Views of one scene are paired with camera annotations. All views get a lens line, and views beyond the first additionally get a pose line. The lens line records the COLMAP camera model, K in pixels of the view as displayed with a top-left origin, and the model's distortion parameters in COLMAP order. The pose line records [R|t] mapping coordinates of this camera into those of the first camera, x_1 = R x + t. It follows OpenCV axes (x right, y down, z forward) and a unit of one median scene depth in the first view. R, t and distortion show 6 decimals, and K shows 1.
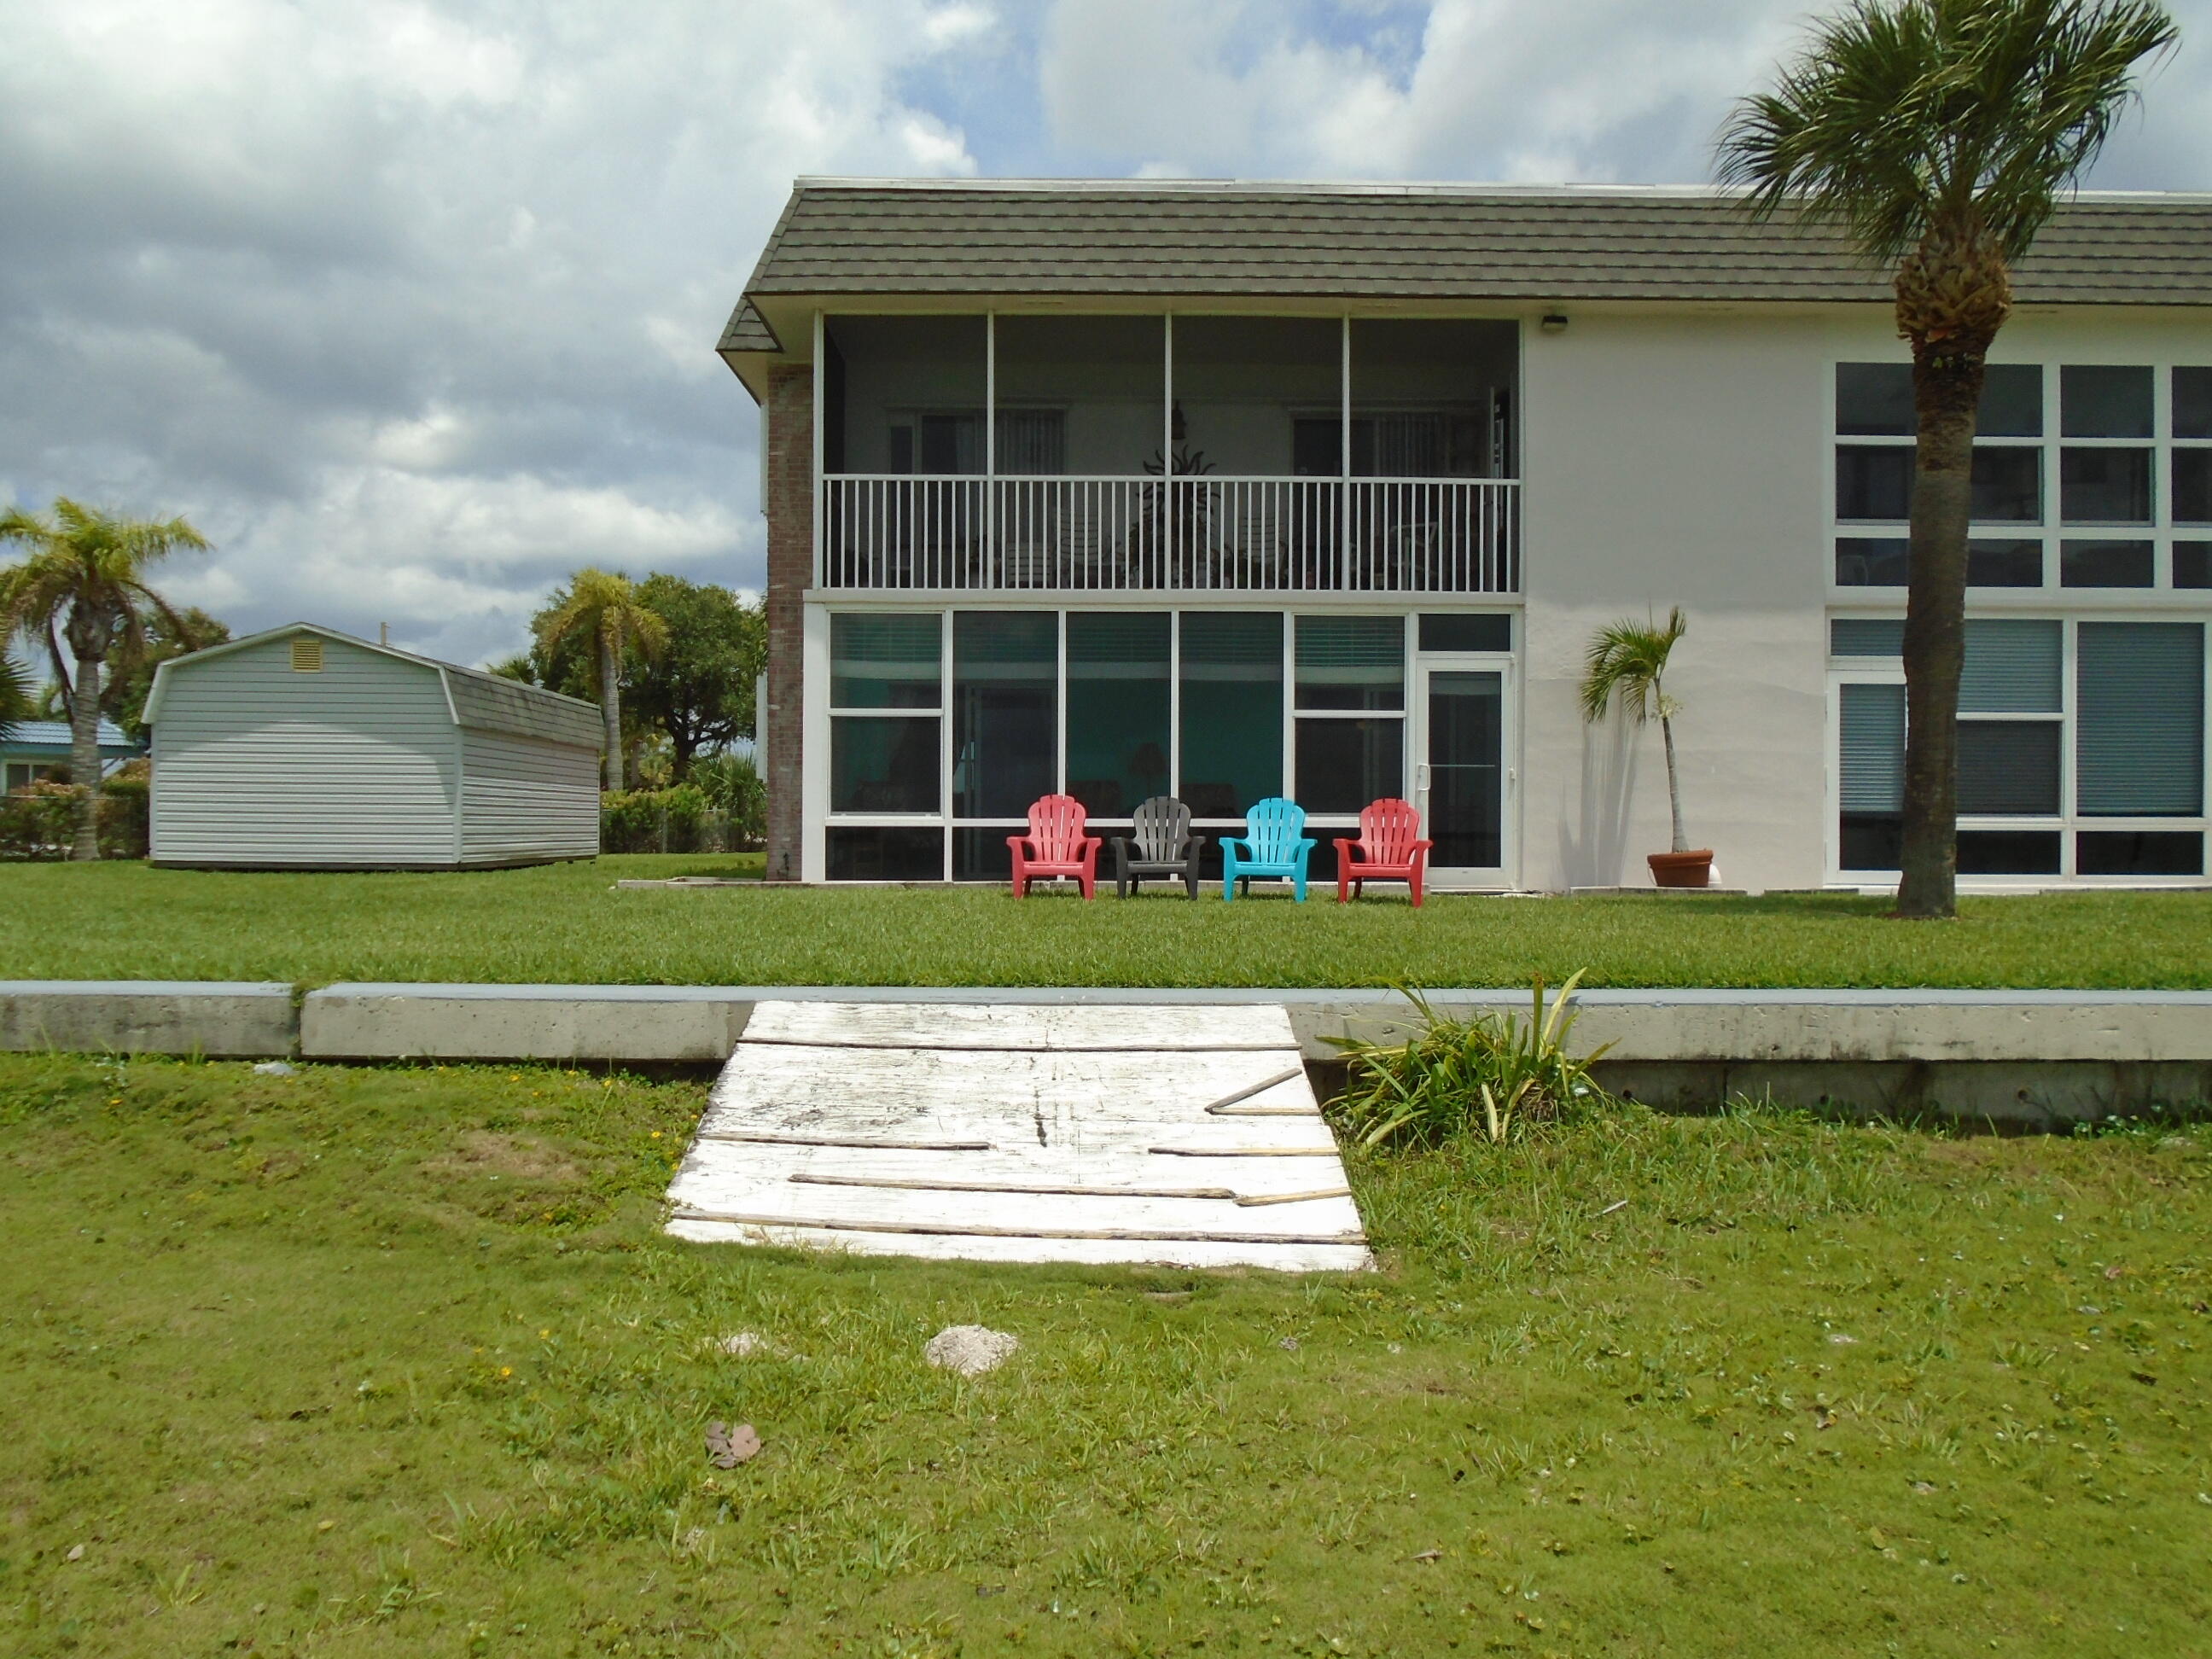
lens RADIAL K [[1668.4, 0, 1106.0], [0, 1668.4, 829.5], [0, 0, 1]] dist [-0.029330, -0.002348]
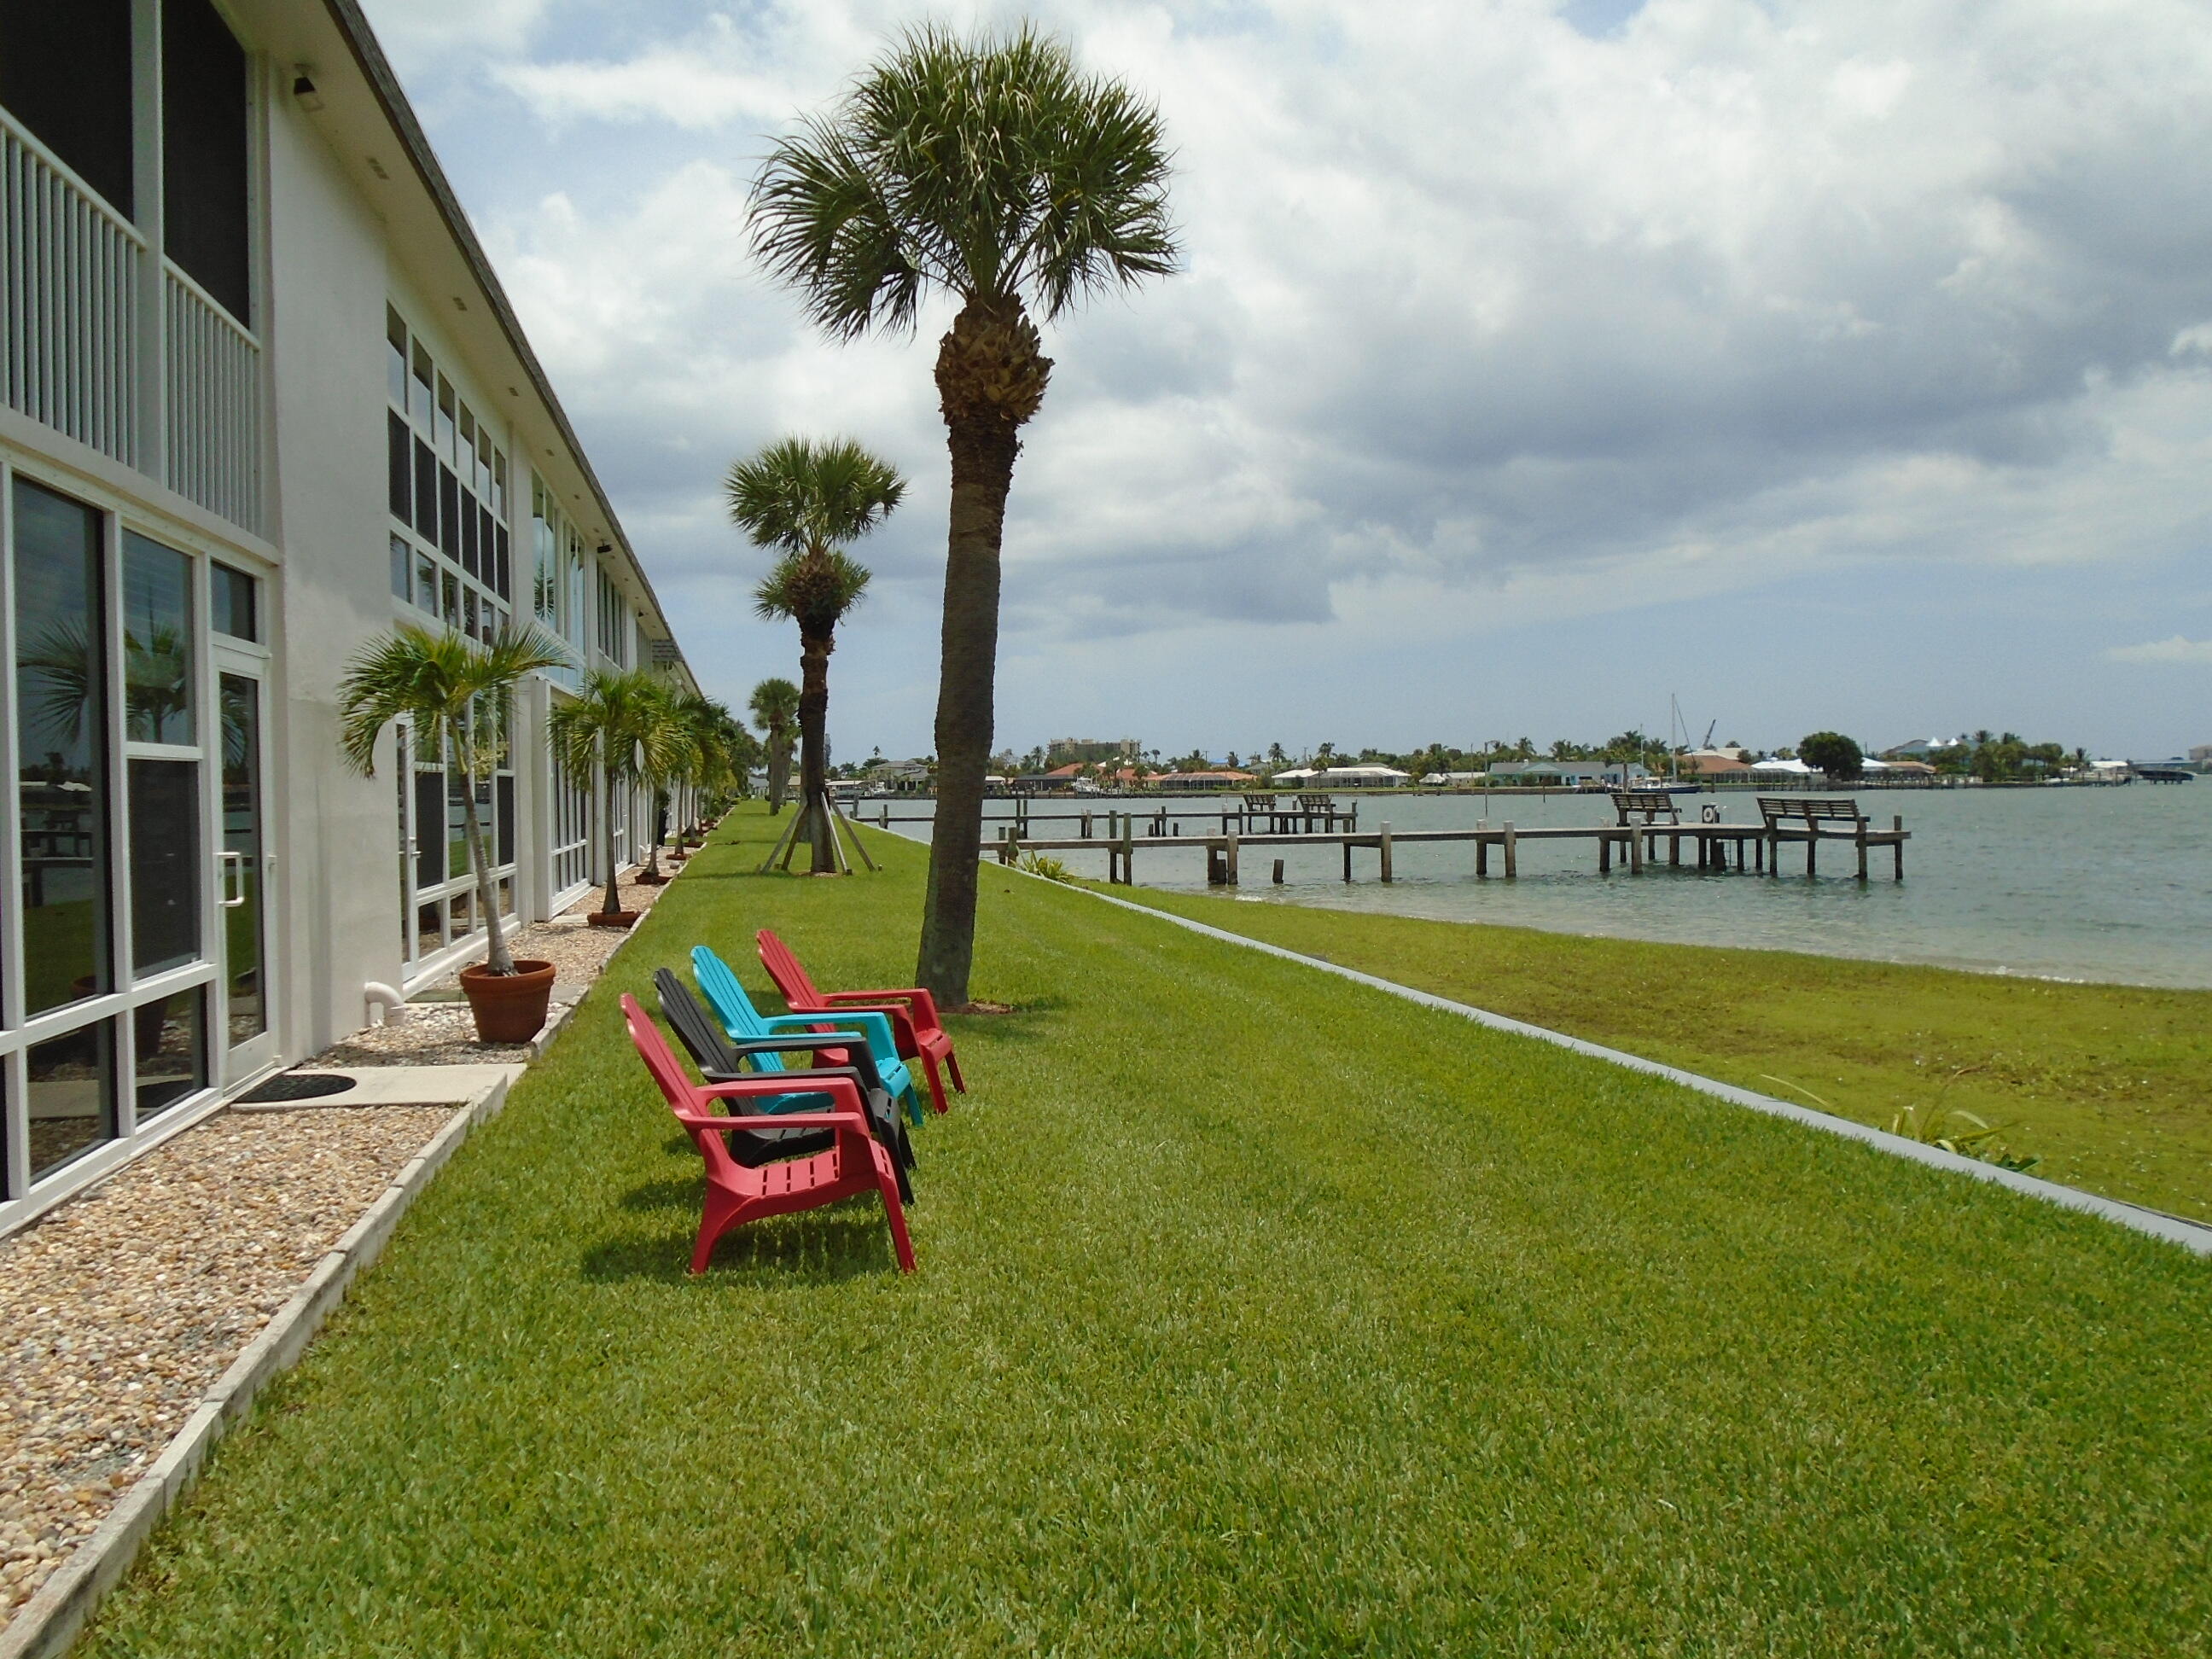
lens RADIAL K [[1668.4, 0, 1106.0], [0, 1668.4, 829.5], [0, 0, 1]] dist [-0.029330, -0.002348]
pose [[-0.211665, -0.030589, 0.976863, -0.365985], [-0.003428, 0.999527, 0.030556, -0.061951], [-0.977336, 0.003118, -0.211670, 0.840075]]
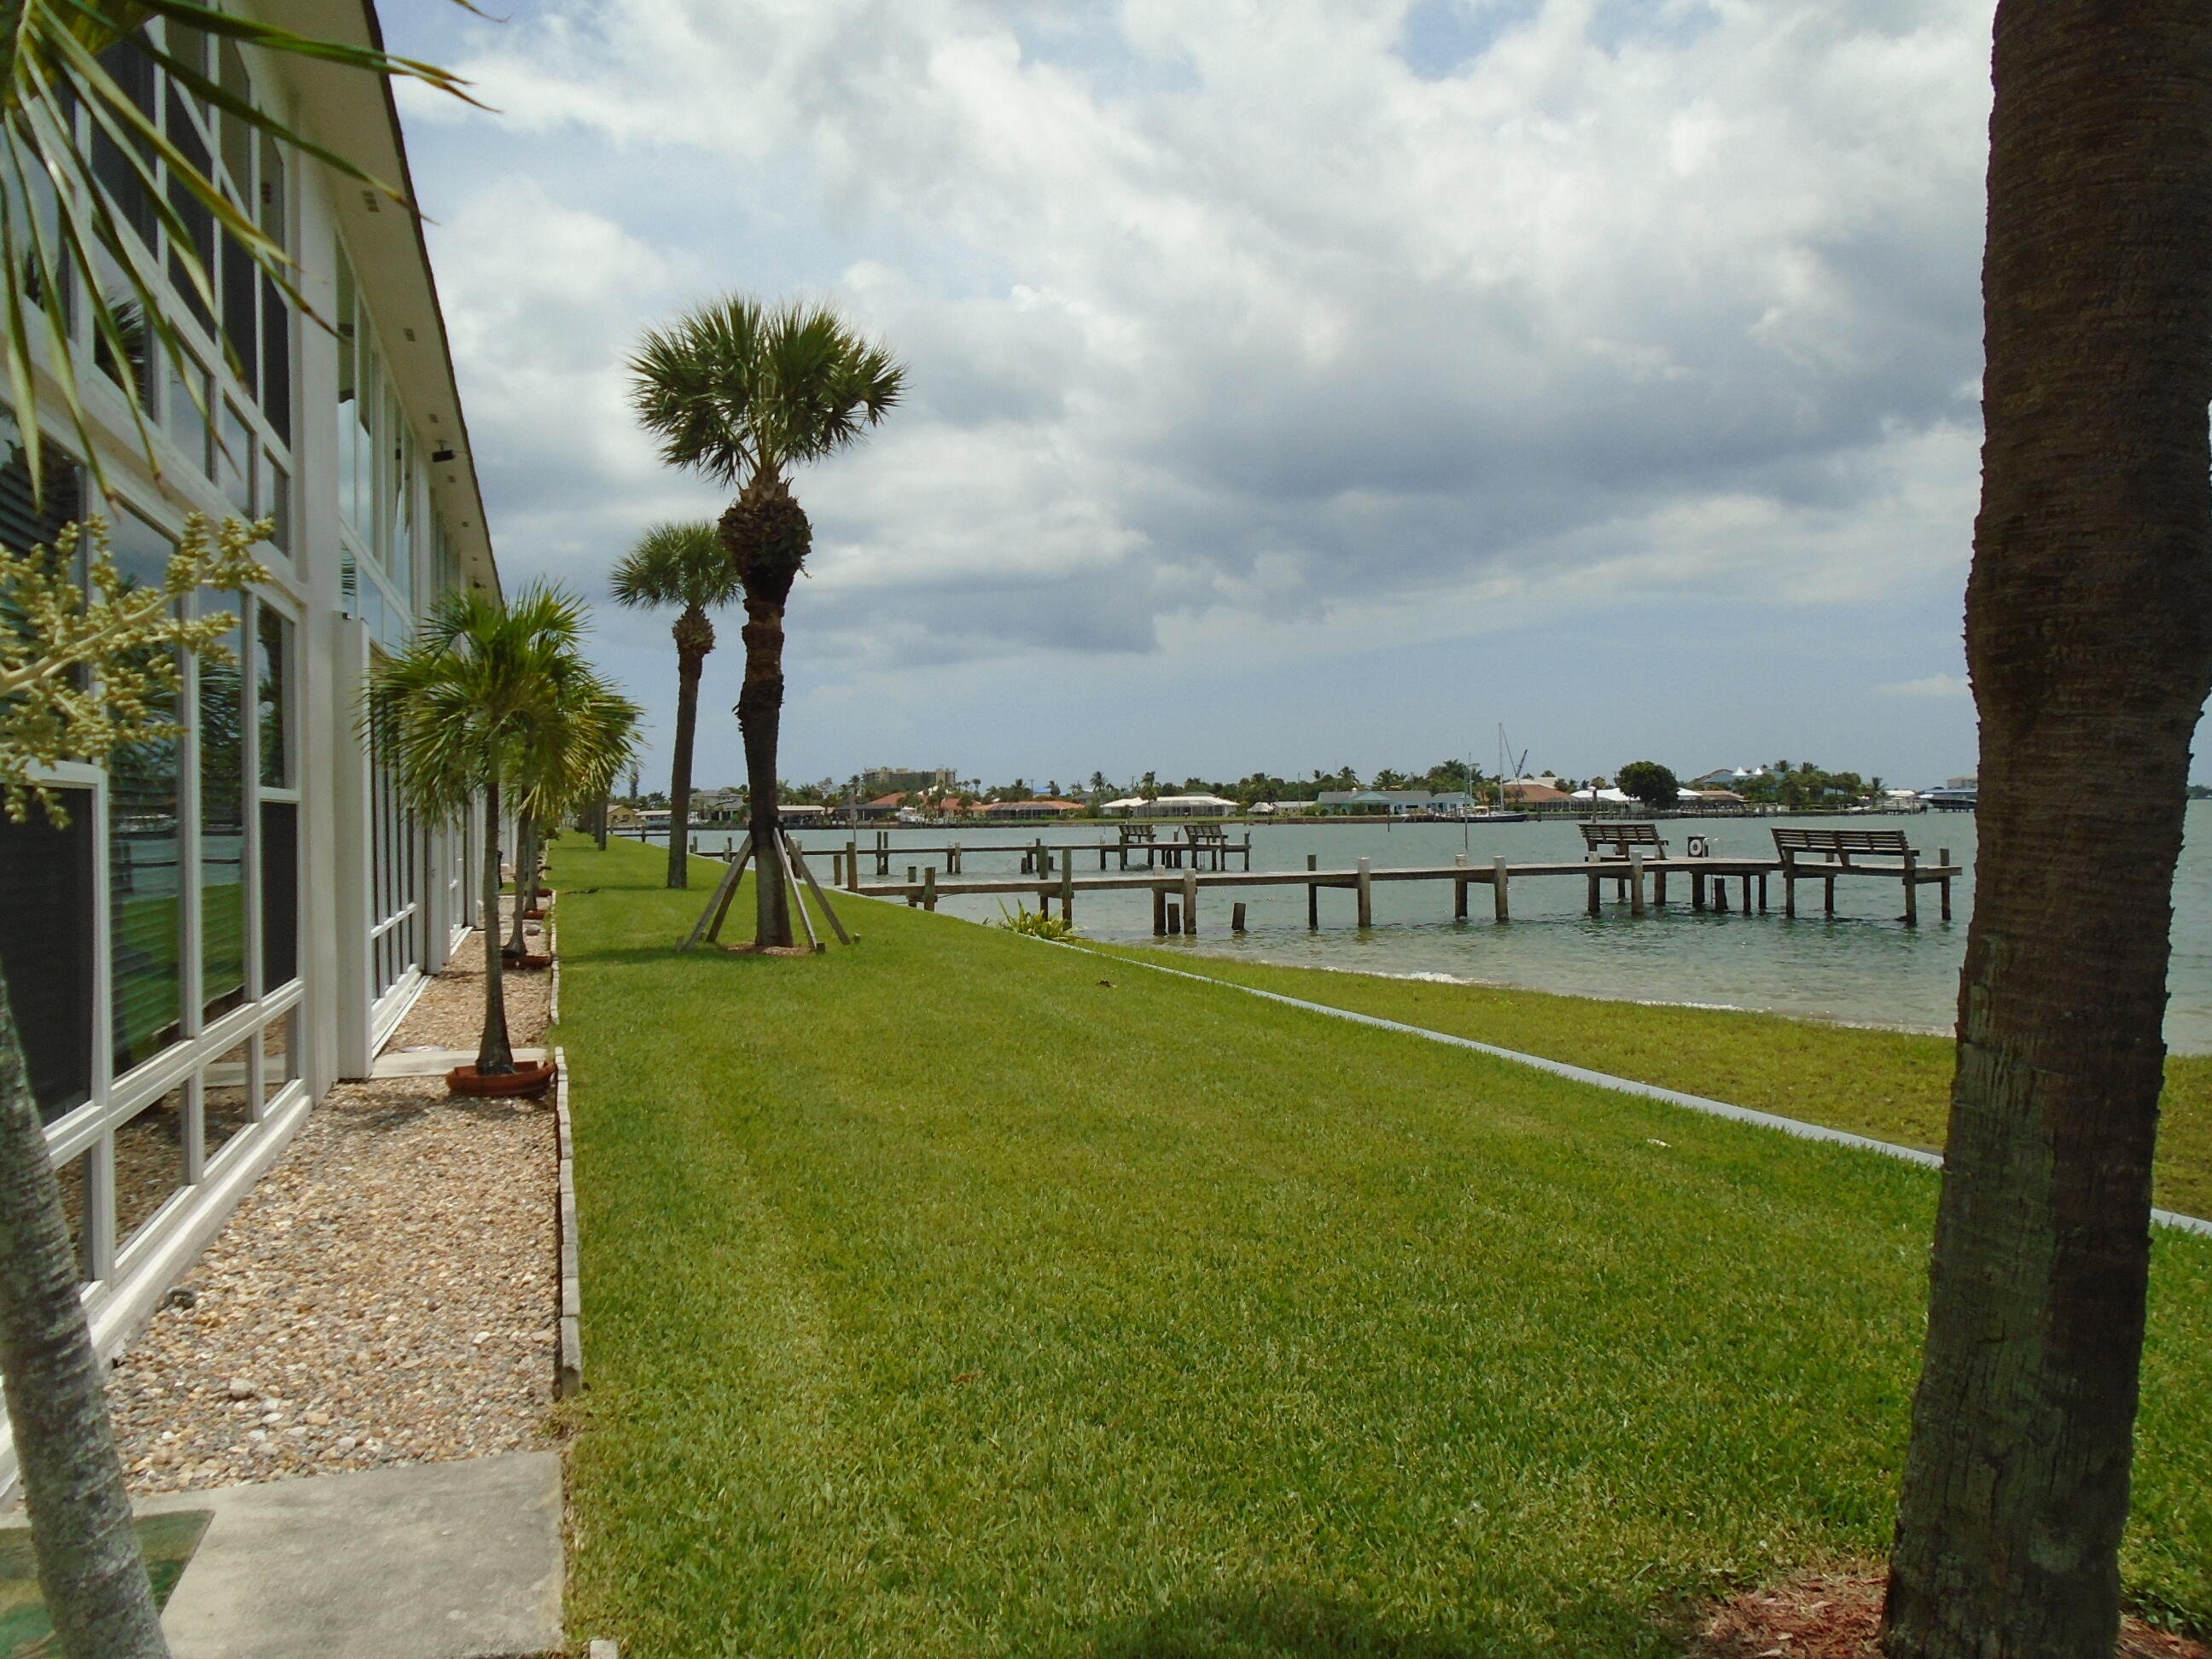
lens RADIAL K [[1658.9, 0, 1106.0], [0, 1658.9, 829.5], [0, 0, 1]] dist [-0.004690, -0.249150]
pose [[-0.316555, -0.012752, 0.948489, 0.230283], [-0.002197, 0.999917, 0.012710, -0.061691], [-0.948572, 0.001939, -0.316556, 0.910292]]
